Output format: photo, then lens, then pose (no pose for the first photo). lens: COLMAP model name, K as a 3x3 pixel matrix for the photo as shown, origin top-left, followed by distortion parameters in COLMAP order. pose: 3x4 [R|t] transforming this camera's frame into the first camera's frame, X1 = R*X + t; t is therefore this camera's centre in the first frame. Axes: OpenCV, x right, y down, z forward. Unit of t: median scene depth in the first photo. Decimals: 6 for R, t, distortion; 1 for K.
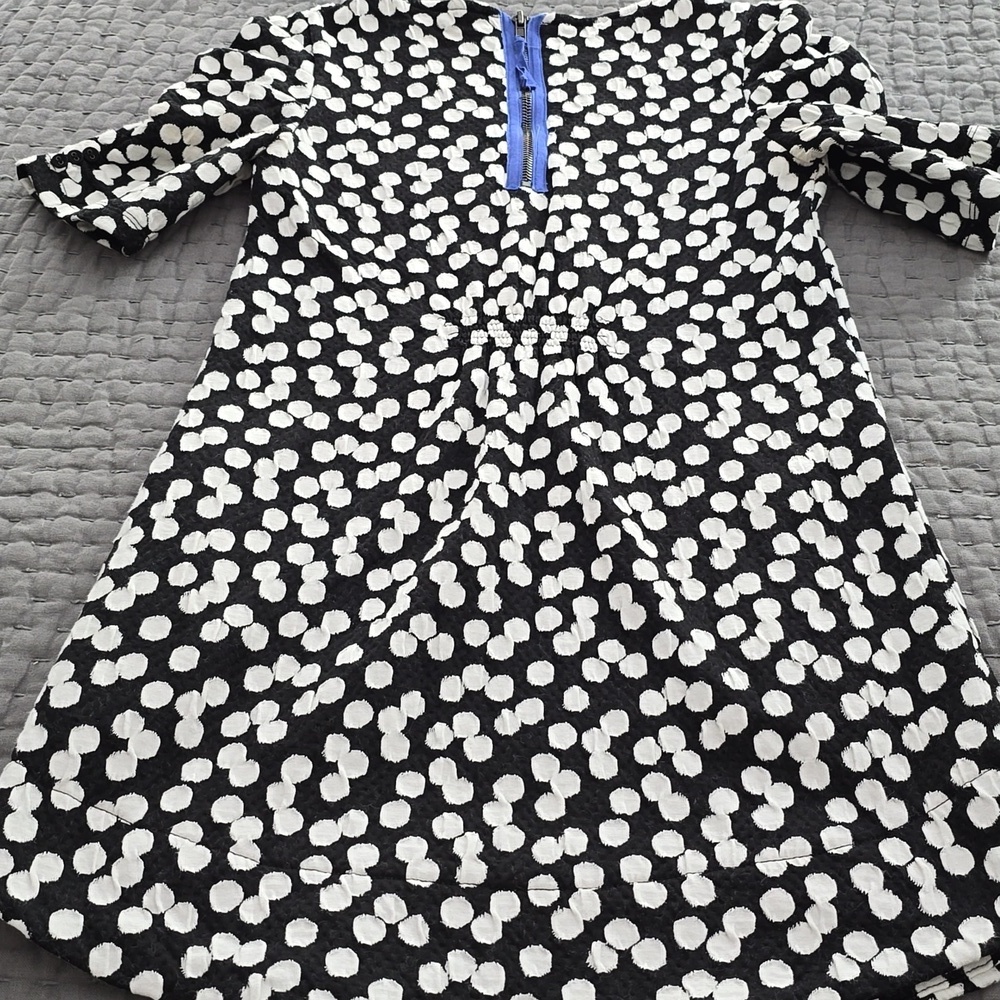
lens RADIAL K [[1412.5, 0, 498.6], [0, 1412.5, 524.7], [0, 0, 1]] dist [0.155213, -0.497663]
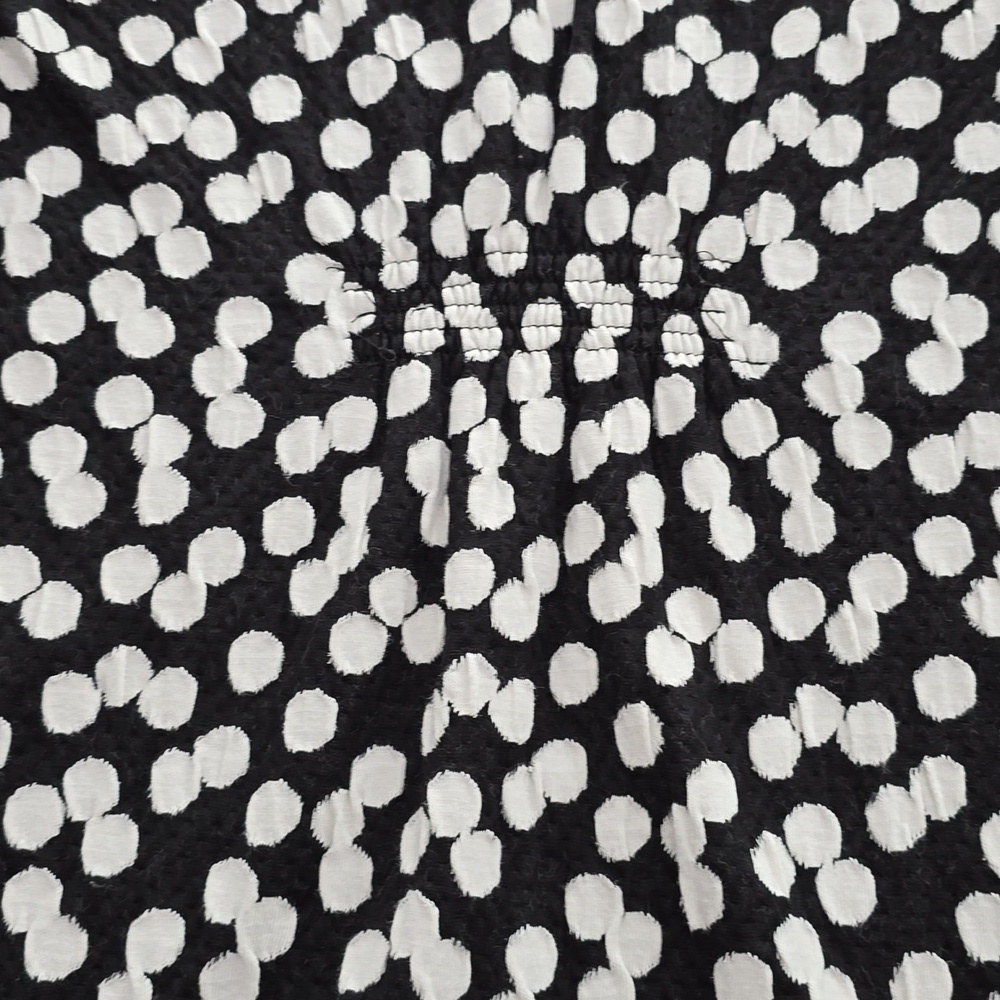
lens RADIAL K [[1412.5, 0, 498.6], [0, 1412.5, 524.7], [0, 0, 1]] dist [0.155213, -0.497663]
pose [[0.998877, -0.032656, -0.034339, 0.020537], [0.044251, 0.902051, 0.429355, -0.250463], [0.016955, -0.430392, 0.902483, 0.566317]]
